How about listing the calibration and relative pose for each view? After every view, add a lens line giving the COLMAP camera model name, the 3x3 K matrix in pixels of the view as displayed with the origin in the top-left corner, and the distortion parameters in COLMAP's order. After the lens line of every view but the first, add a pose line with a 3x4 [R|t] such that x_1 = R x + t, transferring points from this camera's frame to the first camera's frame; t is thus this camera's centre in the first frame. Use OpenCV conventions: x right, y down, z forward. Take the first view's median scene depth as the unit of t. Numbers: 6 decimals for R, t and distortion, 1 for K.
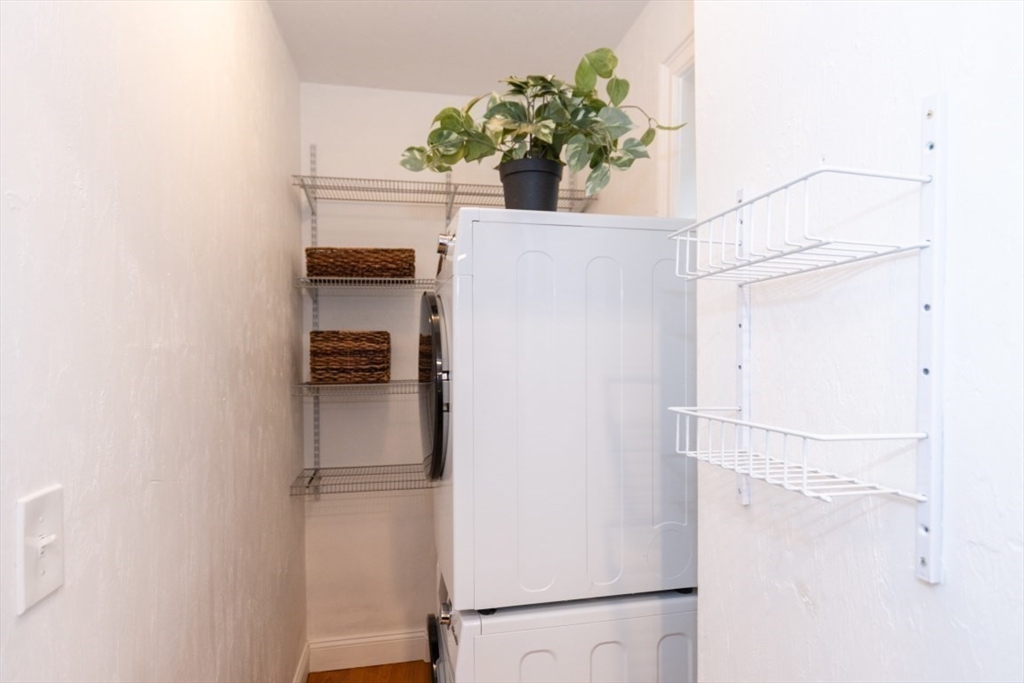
lens RADIAL K [[557.9, 0, 512.0], [0, 557.9, 341.5], [0, 0, 1]] dist [-0.000067, -0.000011]
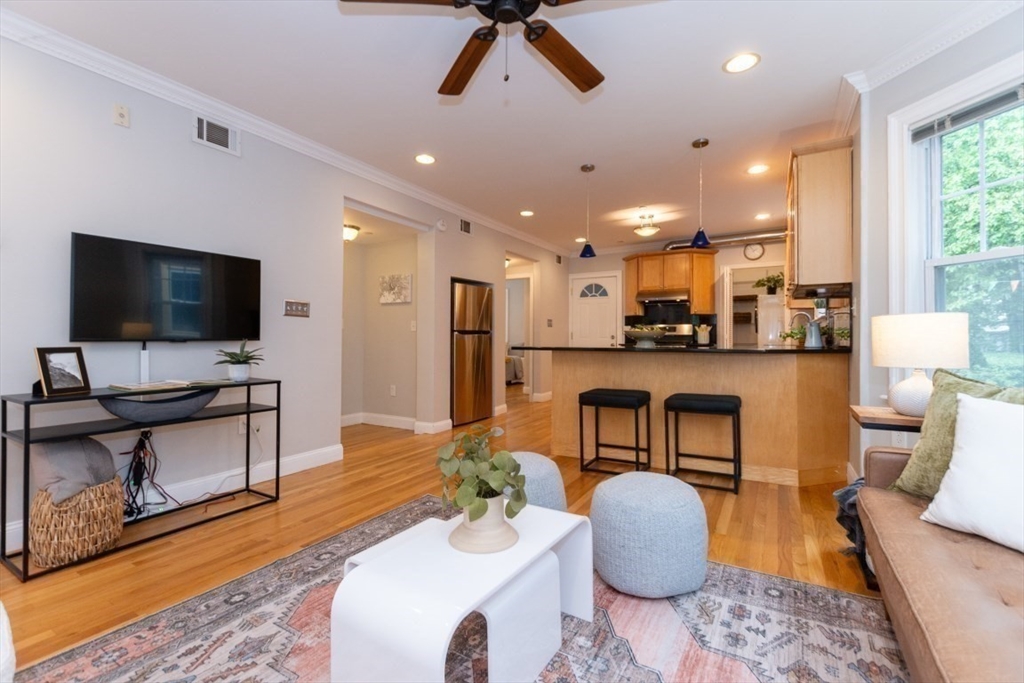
lens RADIAL K [[444.3, 0, 512.6], [0, 444.3, 333.4], [0, 0, 1]] dist [-0.000626, 0.000043]
pose [[0.742599, 0.005348, -0.669715, 0.873911], [0.013076, 0.999662, 0.022481, 0.051634], [0.669608, -0.025451, 0.742278, -3.426304]]
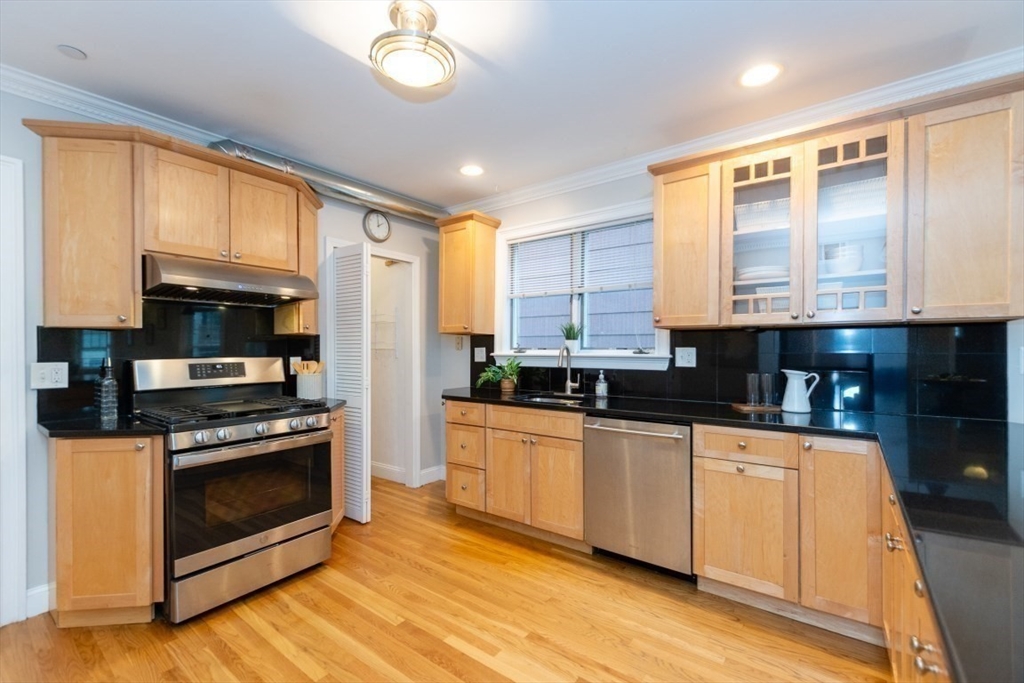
lens RADIAL K [[434.6, 0, 506.6], [0, 434.6, 351.8], [0, 0, 1]] dist [-0.000356, -0.000232]
pose [[0.751397, 0.003593, 0.659841, -0.748470], [-0.025686, 0.999387, 0.023808, 0.008684], [-0.659351, -0.034838, 0.751028, -1.559805]]
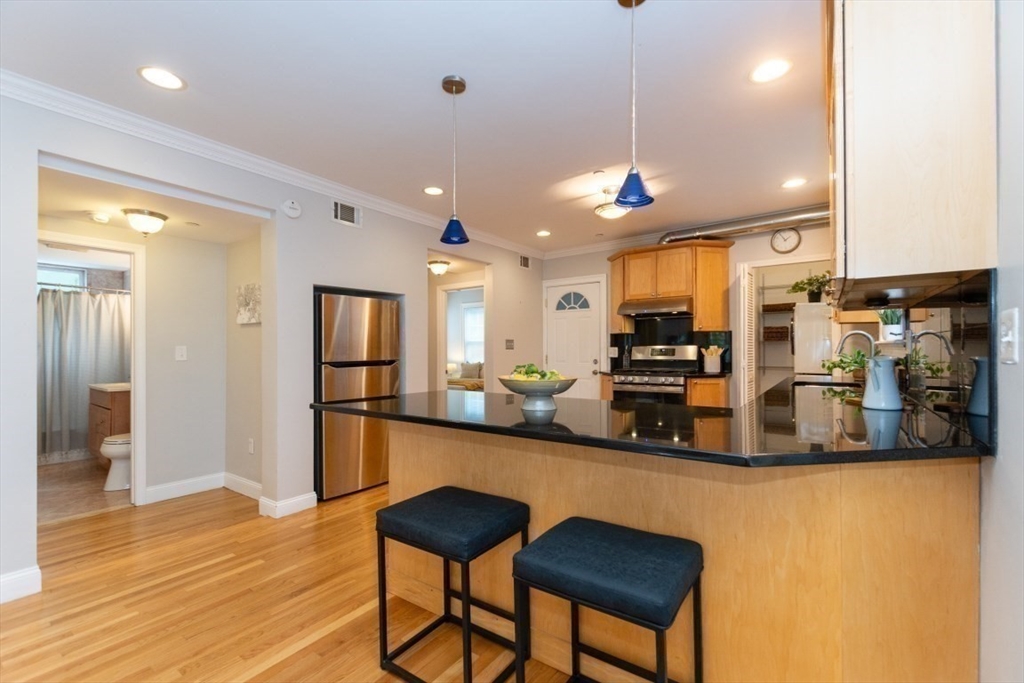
lens RADIAL K [[441.3, 0, 514.9], [0, 441.3, 350.3], [0, 0, 1]] dist [0.001944, 0.000264]
pose [[0.682273, 0.006929, -0.731065, 0.717649], [0.024242, 0.999191, 0.032095, 0.001861], [0.730695, -0.039620, 0.681553, -2.399578]]
